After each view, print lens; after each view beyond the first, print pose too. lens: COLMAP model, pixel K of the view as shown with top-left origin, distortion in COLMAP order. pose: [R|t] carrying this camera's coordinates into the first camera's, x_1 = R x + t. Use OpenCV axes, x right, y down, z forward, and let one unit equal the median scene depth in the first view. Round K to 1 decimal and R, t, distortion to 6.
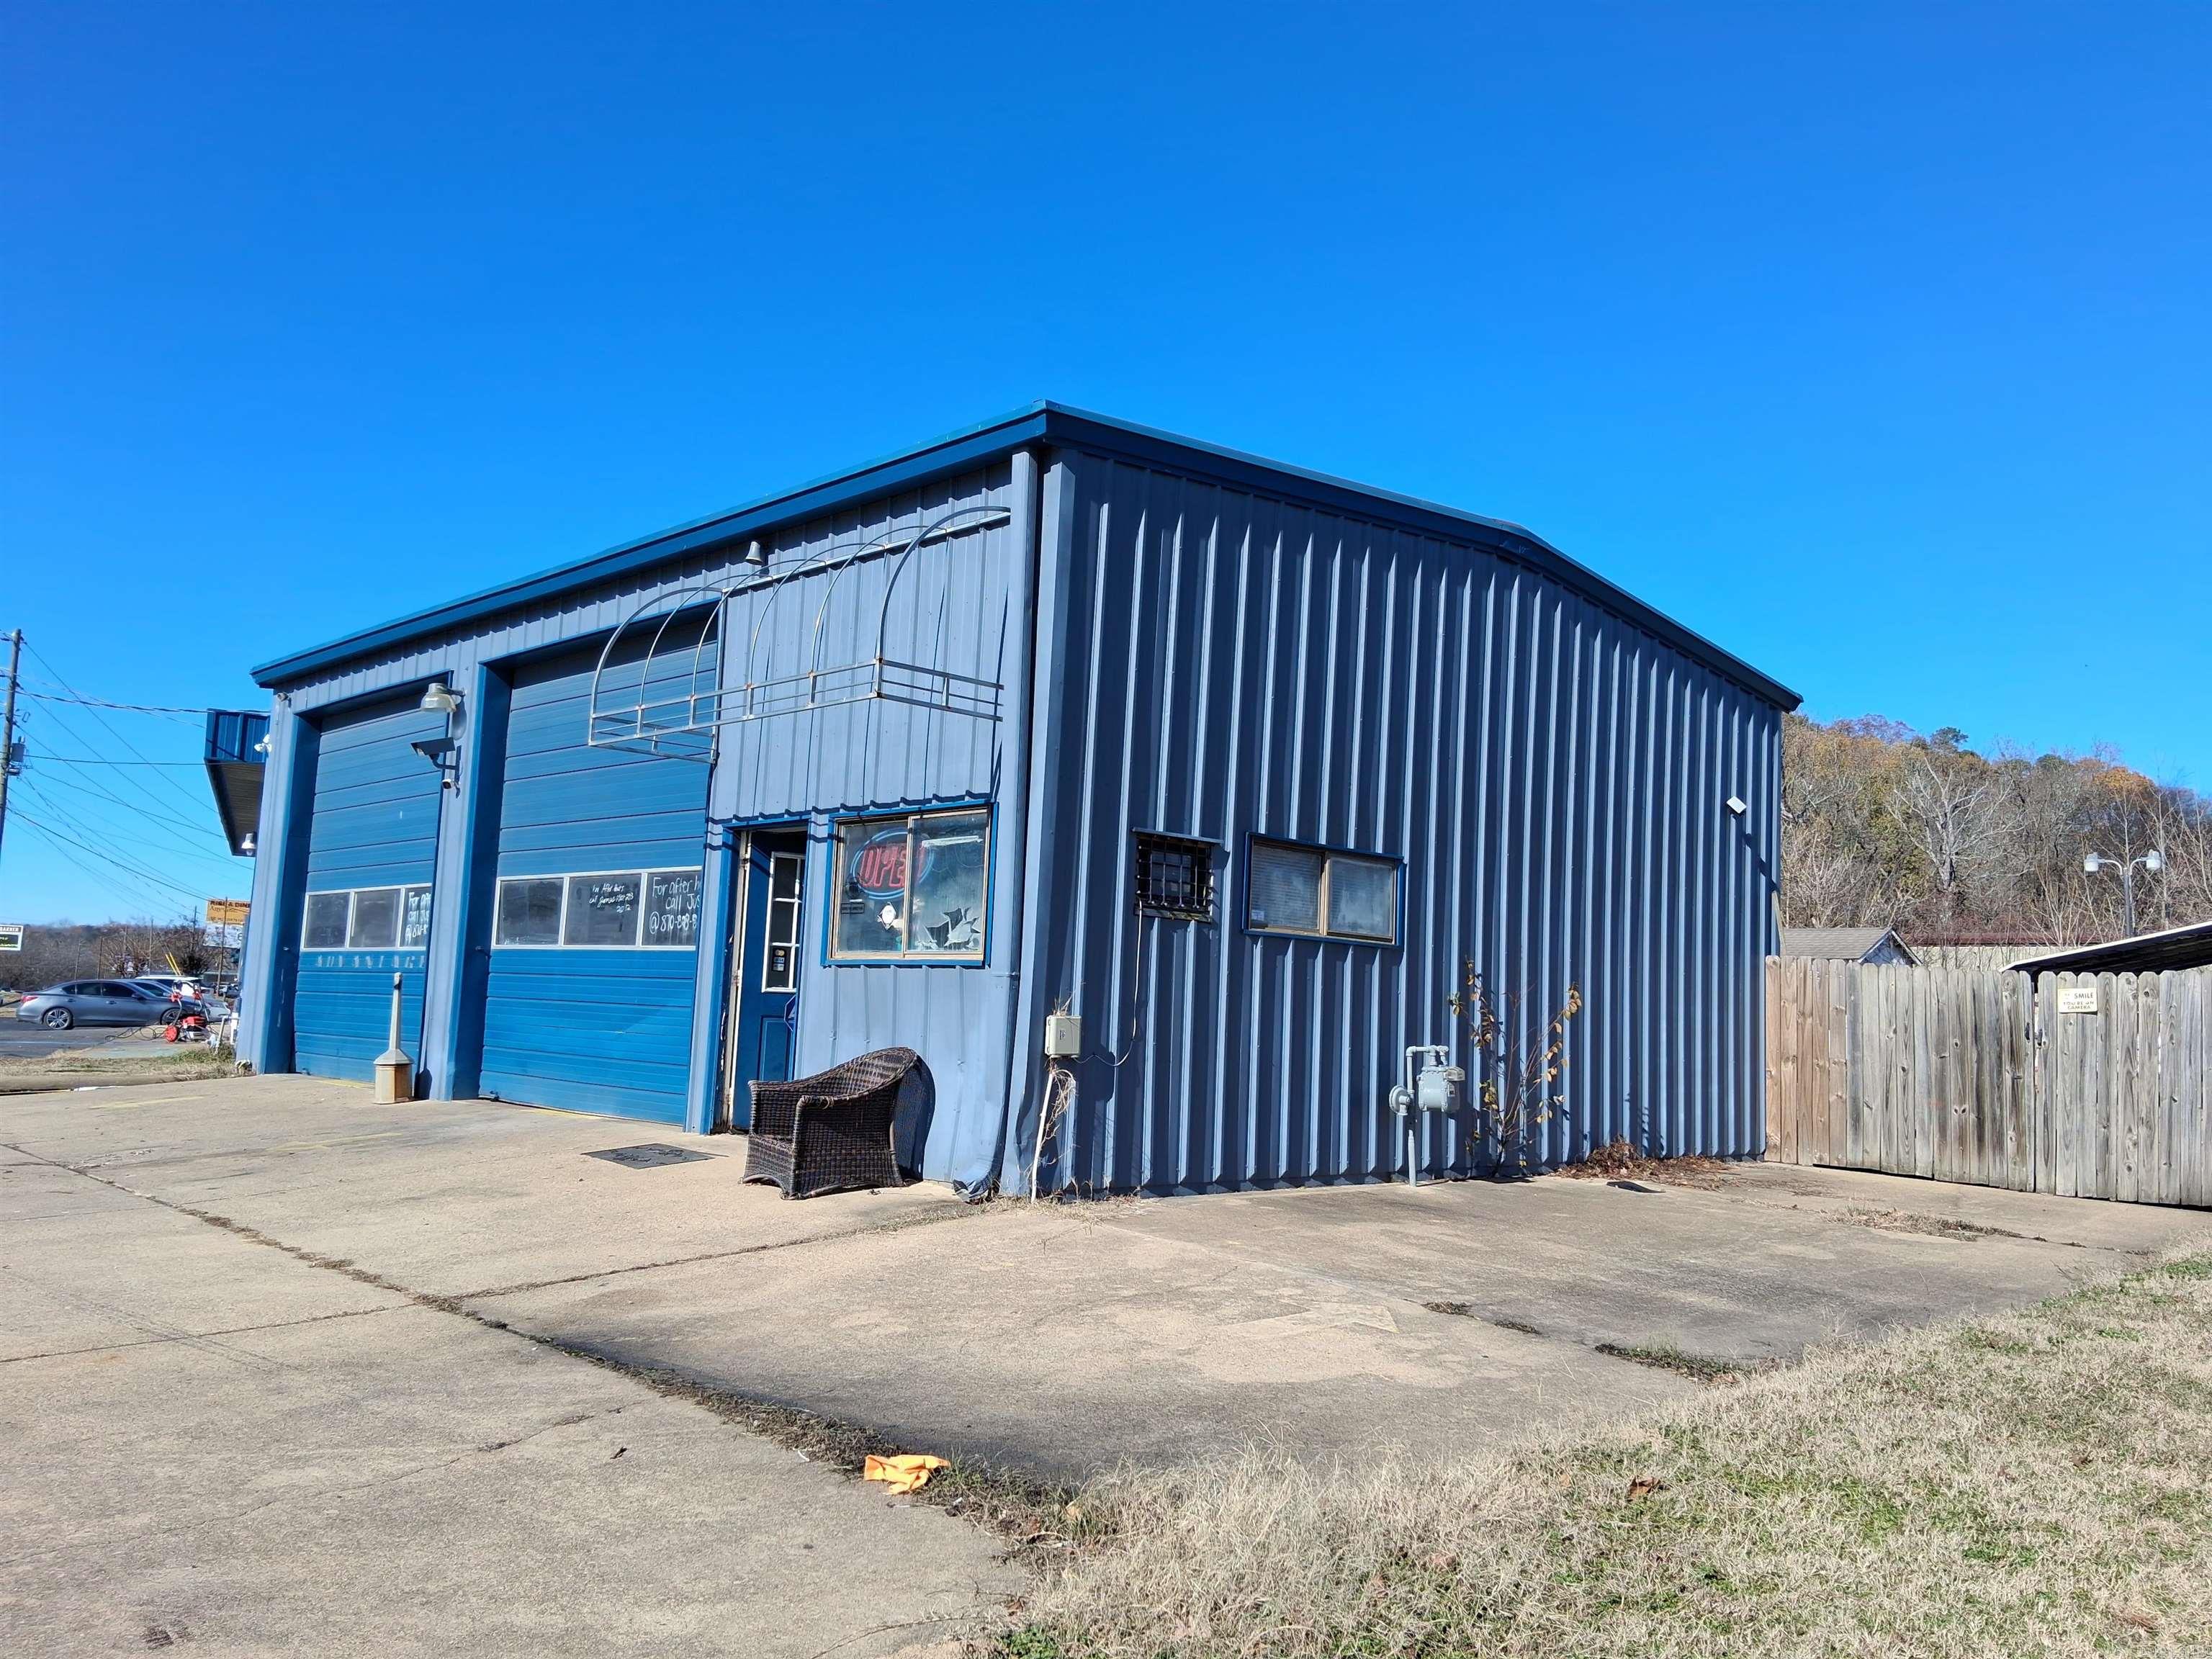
lens RADIAL K [[1653.2, 0, 1119.1], [0, 1653.2, 850.0], [0, 0, 1]] dist [0.128782, -0.220307]
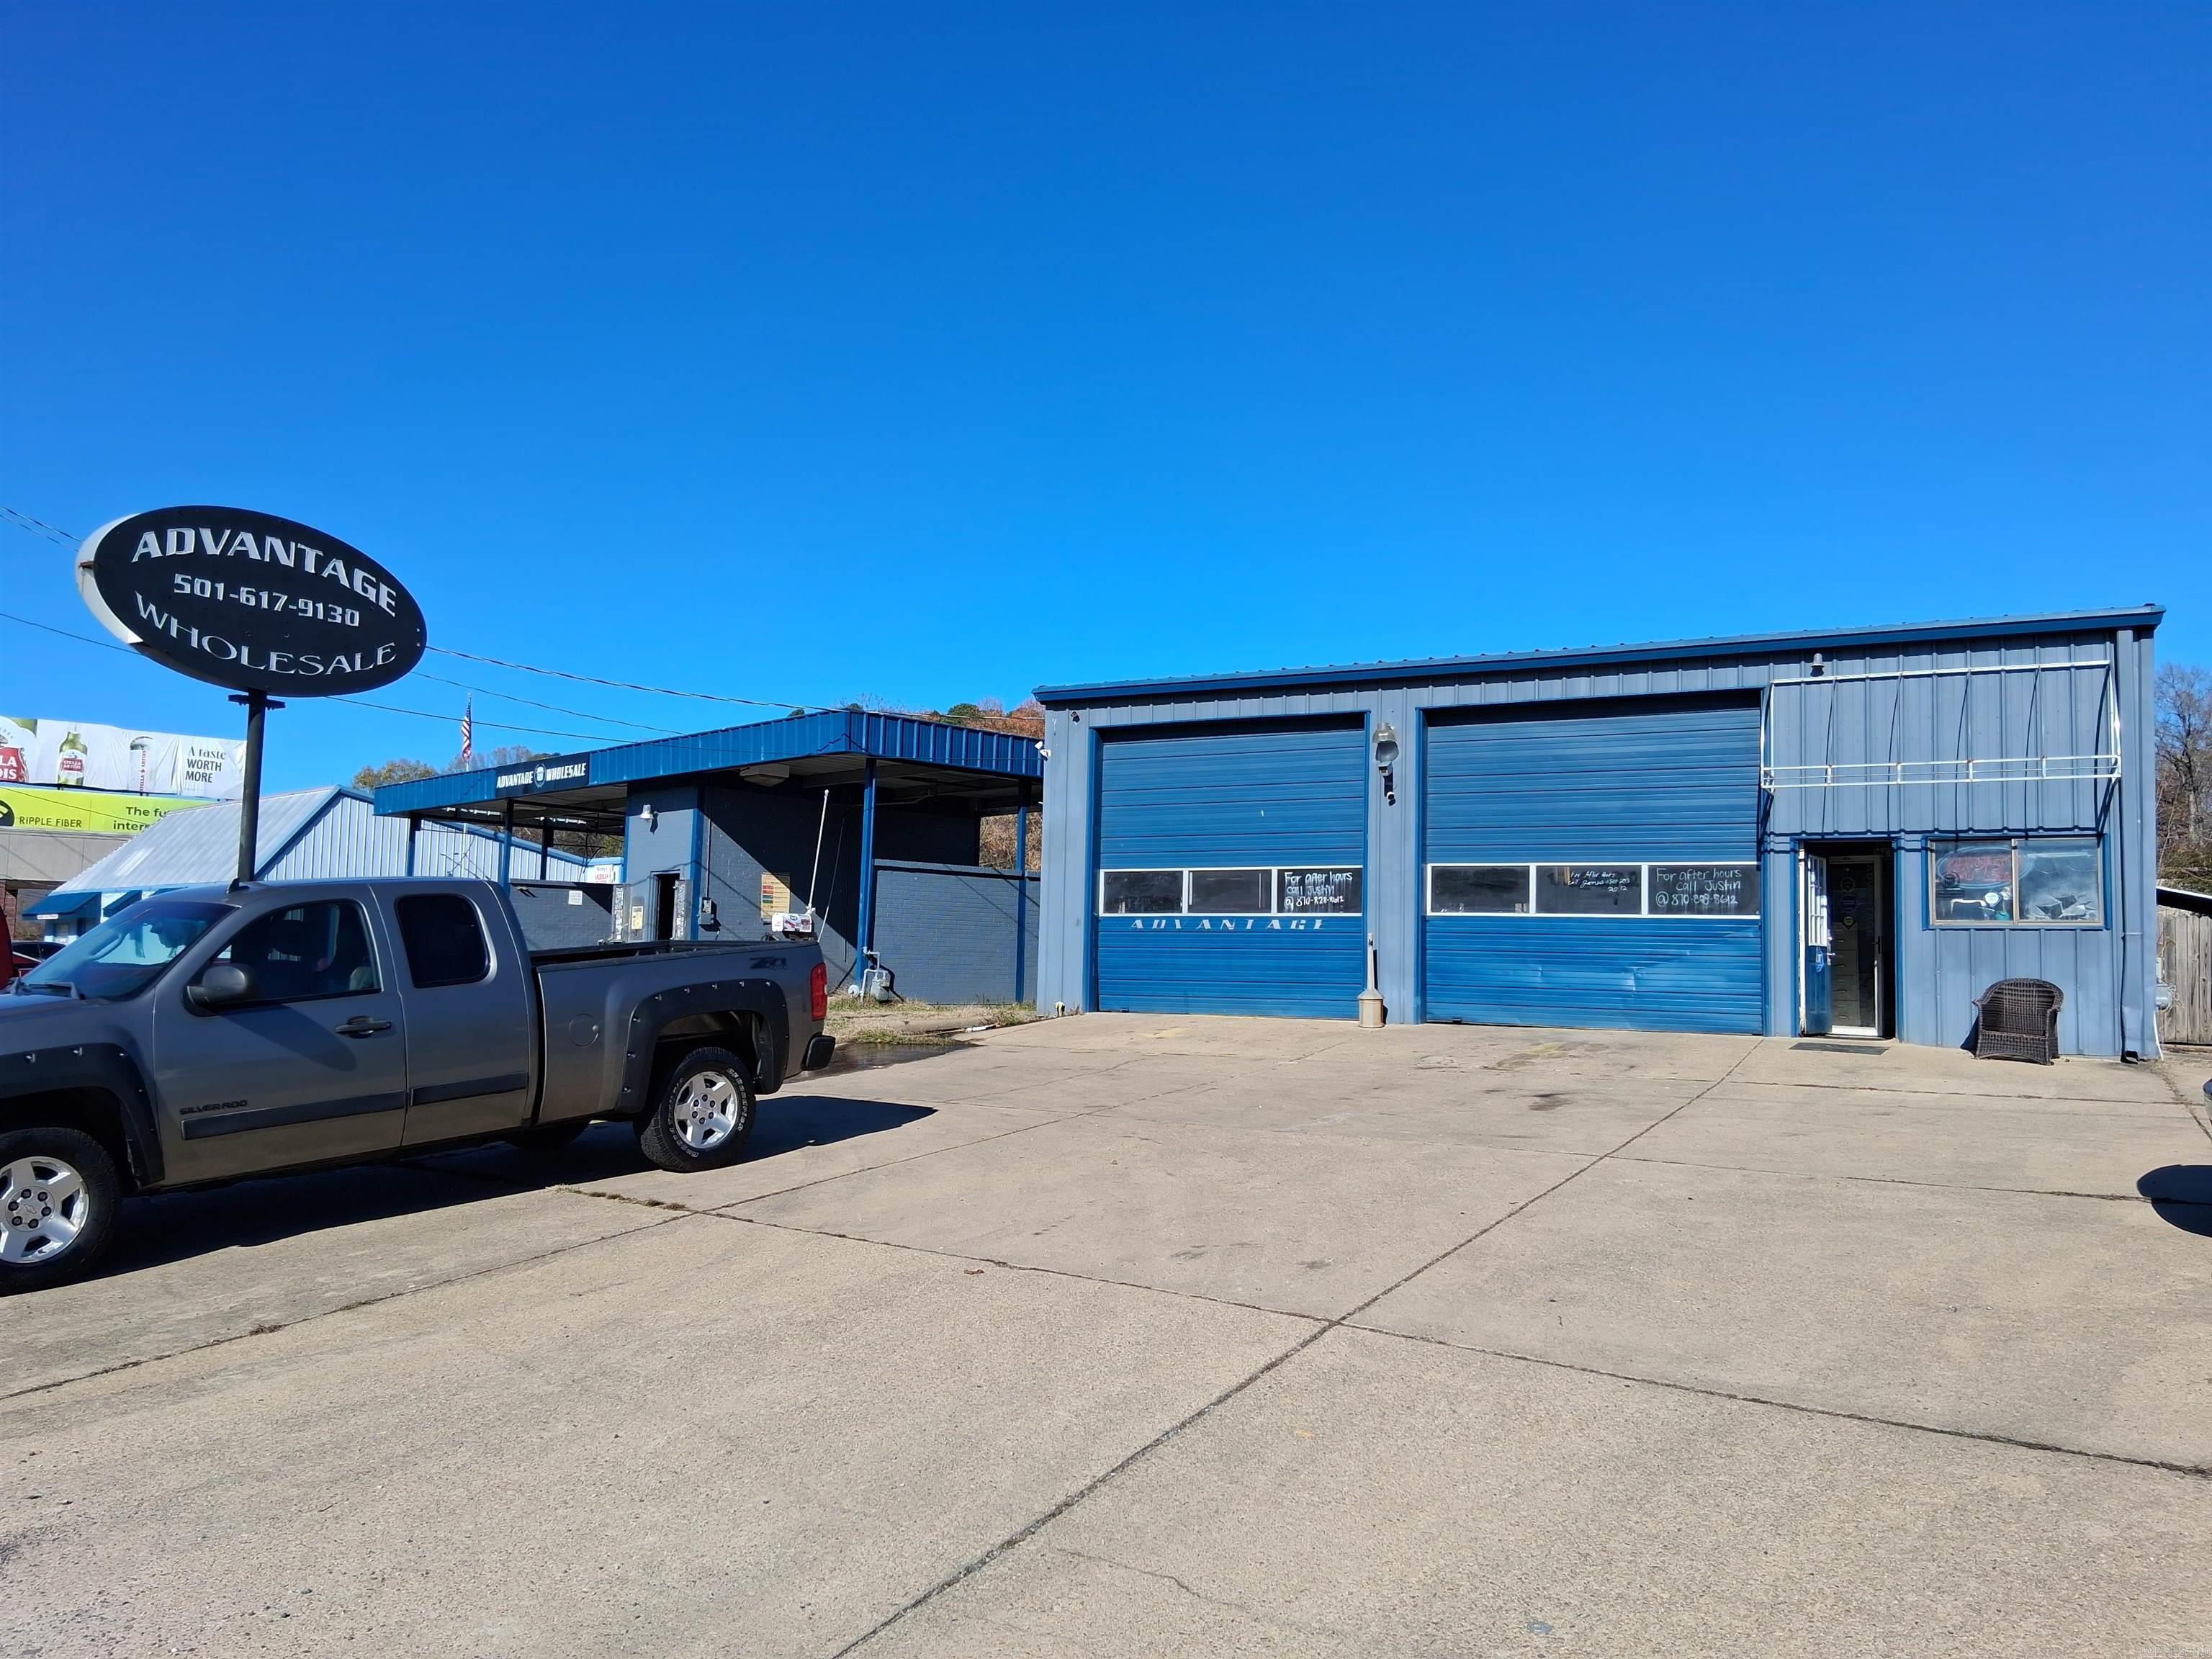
lens RADIAL K [[1644.0, 0, 1119.4], [0, 1644.0, 843.0], [0, 0, 1]] dist [0.131732, -0.218863]
pose [[0.953224, 0.002474, 0.302255, -1.279322], [-0.011778, 0.999511, 0.028961, -0.046774], [-0.302036, -0.031167, 0.952787, -0.280862]]
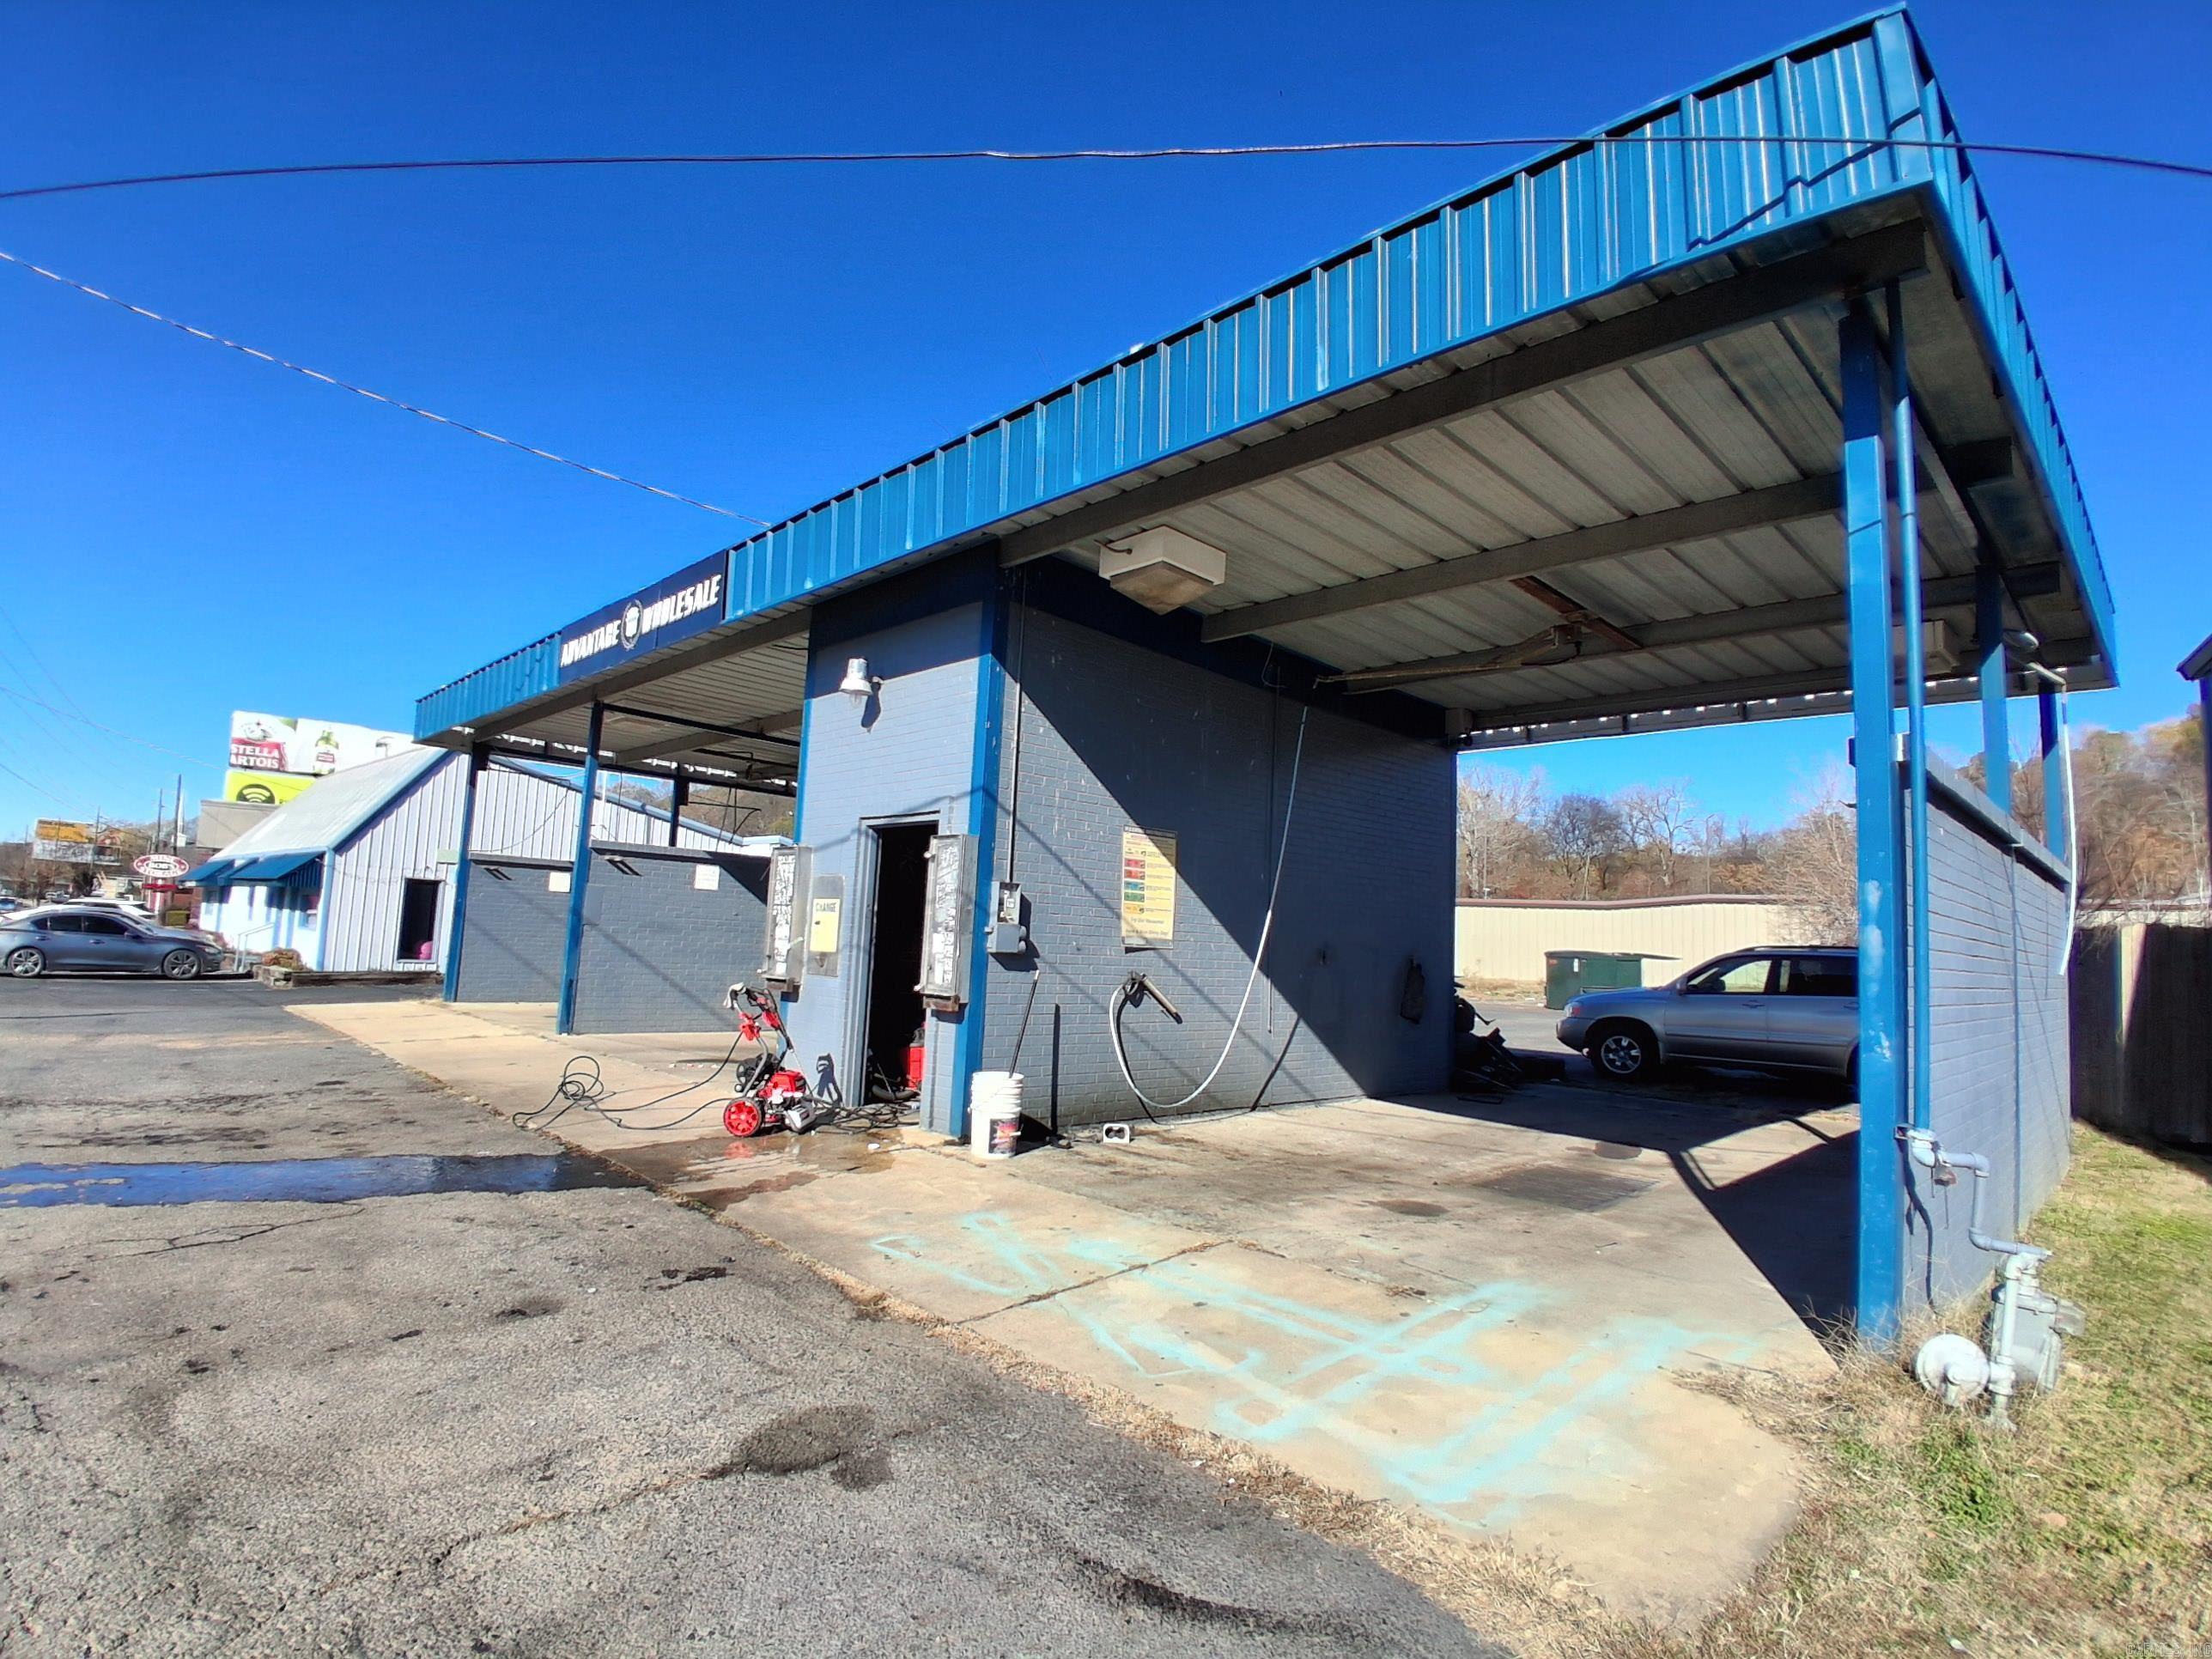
lens RADIAL K [[1090.7, 0, 1126.1], [0, 1090.7, 836.5], [0, 0, 1]] dist [0.007965, -0.048203]
pose [[0.946440, 0.034347, 0.321047, -1.259277], [-0.040002, 0.999139, 0.011034, 0.074493], [-0.320391, -0.023286, 0.946999, 1.603992]]
